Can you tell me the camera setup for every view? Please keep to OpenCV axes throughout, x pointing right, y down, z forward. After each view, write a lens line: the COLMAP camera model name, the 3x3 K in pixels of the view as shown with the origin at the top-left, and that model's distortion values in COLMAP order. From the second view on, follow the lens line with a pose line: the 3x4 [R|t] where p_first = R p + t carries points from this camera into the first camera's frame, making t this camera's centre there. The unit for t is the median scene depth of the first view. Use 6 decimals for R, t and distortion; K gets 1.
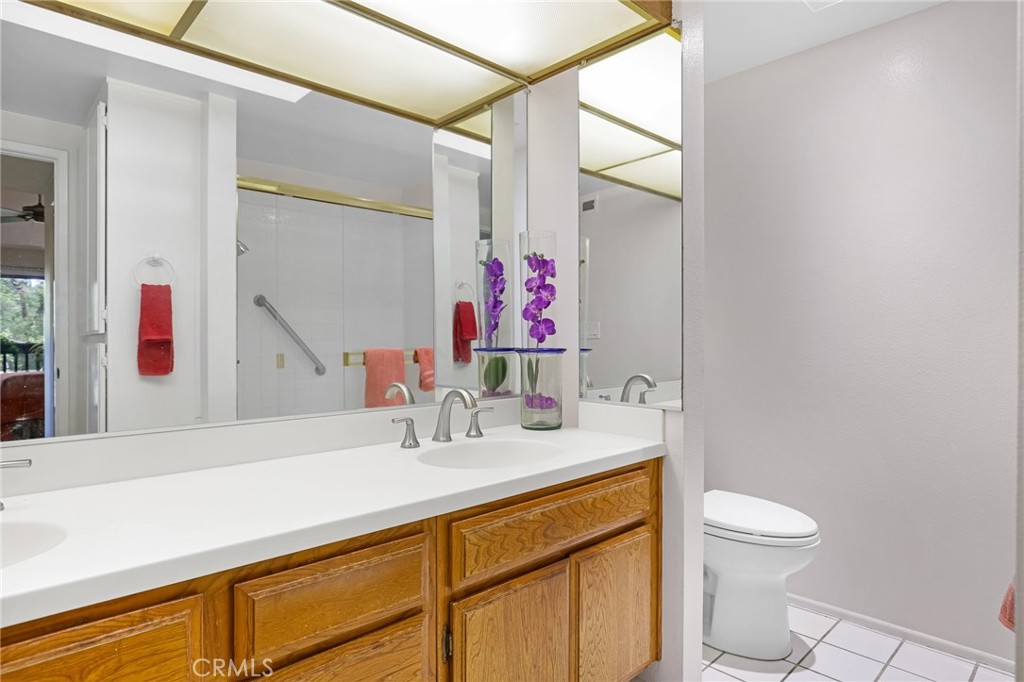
lens RADIAL K [[560.0, 0, 516.0], [0, 560.0, 343.1], [0, 0, 1]] dist [0.002940, 0.000640]
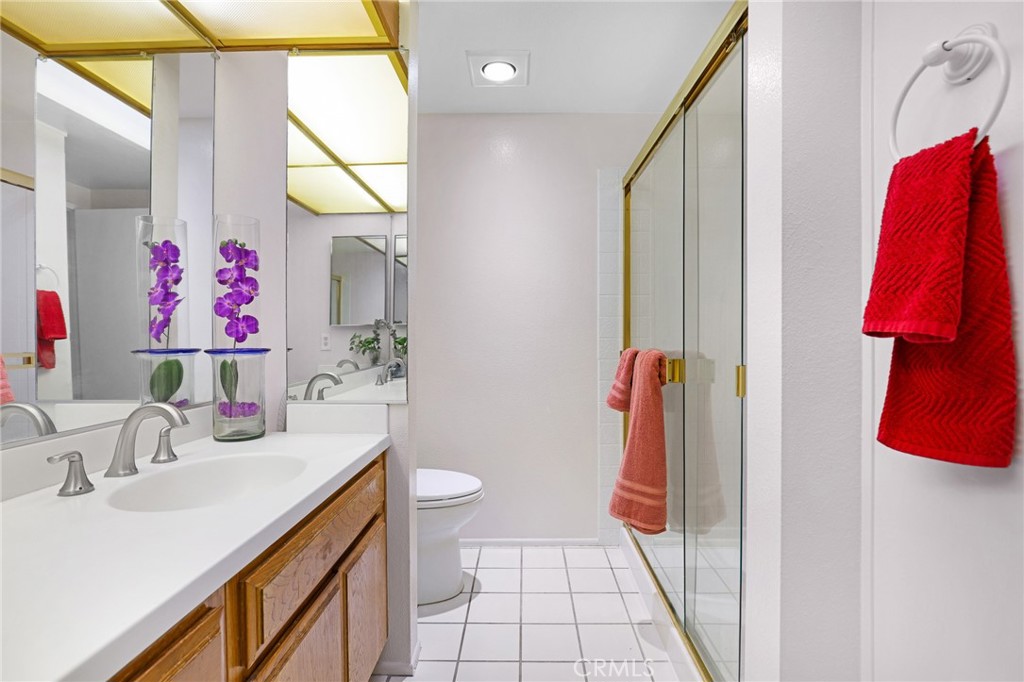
lens RADIAL K [[469.2, 0, 512.5], [0, 469.2, 339.5], [0, 0, 1]] dist [-0.022562, 0.003400]
pose [[0.708121, -0.004251, 0.706078, -0.171078], [0.007160, 0.999974, -0.001161, -0.001327], [-0.706055, 0.005878, 0.708133, 0.170228]]
